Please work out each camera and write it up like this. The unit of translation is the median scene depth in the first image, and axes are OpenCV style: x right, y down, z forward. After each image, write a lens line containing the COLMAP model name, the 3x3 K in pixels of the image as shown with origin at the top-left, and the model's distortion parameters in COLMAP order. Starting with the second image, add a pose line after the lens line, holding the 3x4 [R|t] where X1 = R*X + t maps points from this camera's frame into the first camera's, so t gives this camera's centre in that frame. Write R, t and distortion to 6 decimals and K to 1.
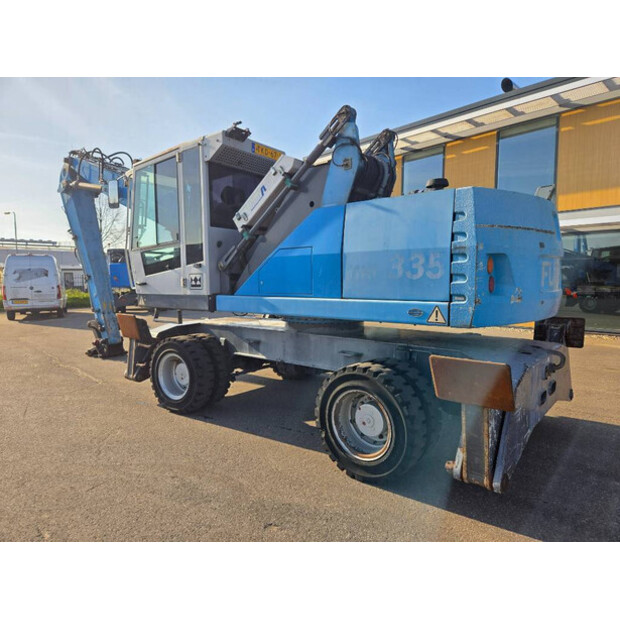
lens RADIAL K [[436.2, 0, 318.1], [0, 436.2, 311.1], [0, 0, 1]] dist [0.062823, -0.002462]
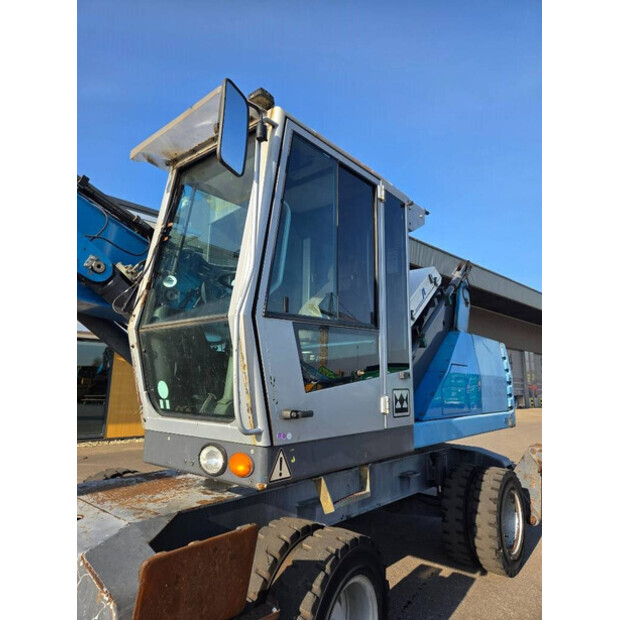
lens RADIAL K [[429.5, 0, 309.4], [0, 429.5, 300.7], [0, 0, 1]] dist [0.081268, -0.070026]
pose [[0.021222, 0.192899, 0.980989, -0.887221], [0.056083, 0.979435, -0.193807, -0.096629], [-0.998201, 0.059130, 0.009968, 1.111139]]
